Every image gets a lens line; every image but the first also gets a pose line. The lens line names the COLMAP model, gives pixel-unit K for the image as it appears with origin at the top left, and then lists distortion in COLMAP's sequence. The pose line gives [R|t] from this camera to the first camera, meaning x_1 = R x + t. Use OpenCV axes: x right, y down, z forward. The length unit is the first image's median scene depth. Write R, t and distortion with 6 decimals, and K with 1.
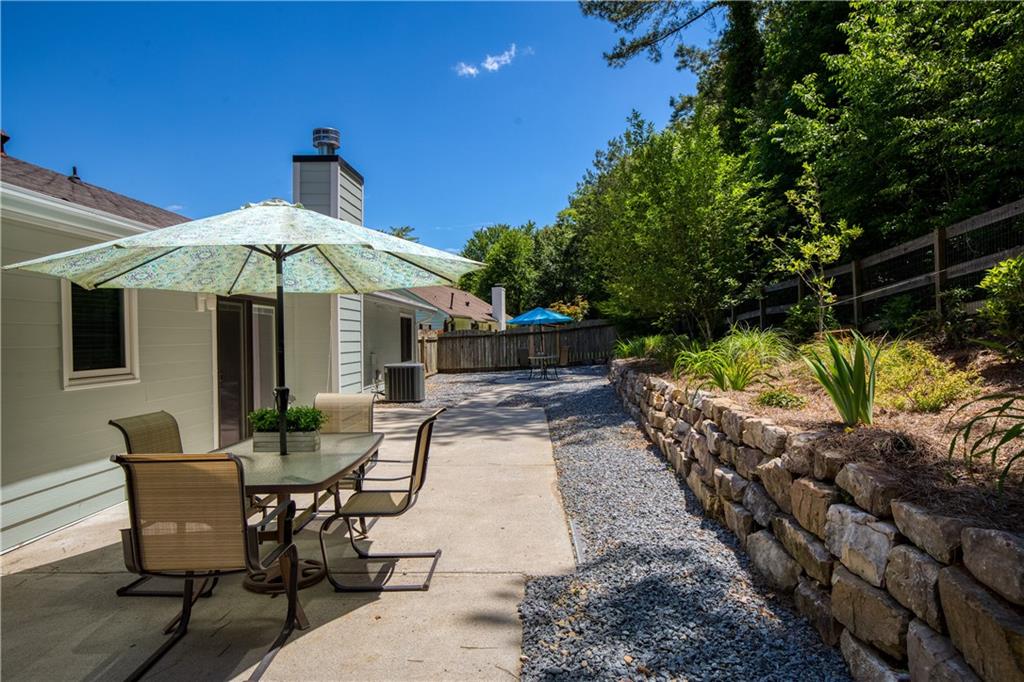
lens RADIAL K [[617.4, 0, 512.4], [0, 617.4, 339.5], [0, 0, 1]] dist [0.001545, 0.000064]
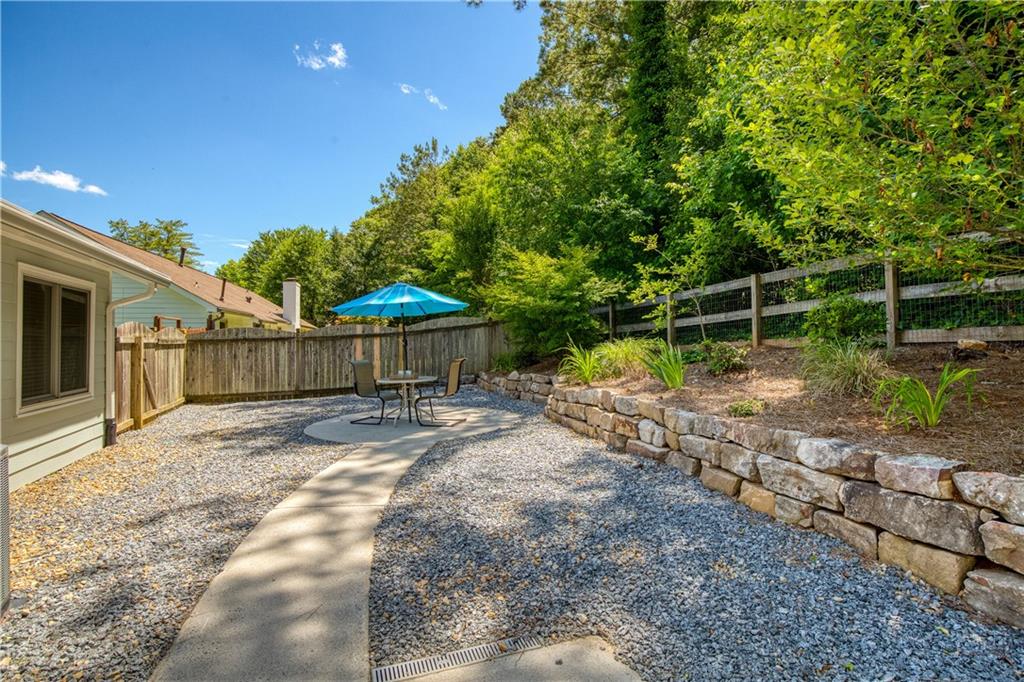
lens RADIAL K [[481.3, 0, 516.1], [0, 481.3, 339.5], [0, 0, 1]] dist [-0.027829, -0.000028]
pose [[0.907085, 0.014885, 0.420685, -0.018428], [-0.008388, 0.999815, -0.017290, 0.000704], [-0.420864, 0.012155, 0.907042, 0.299386]]
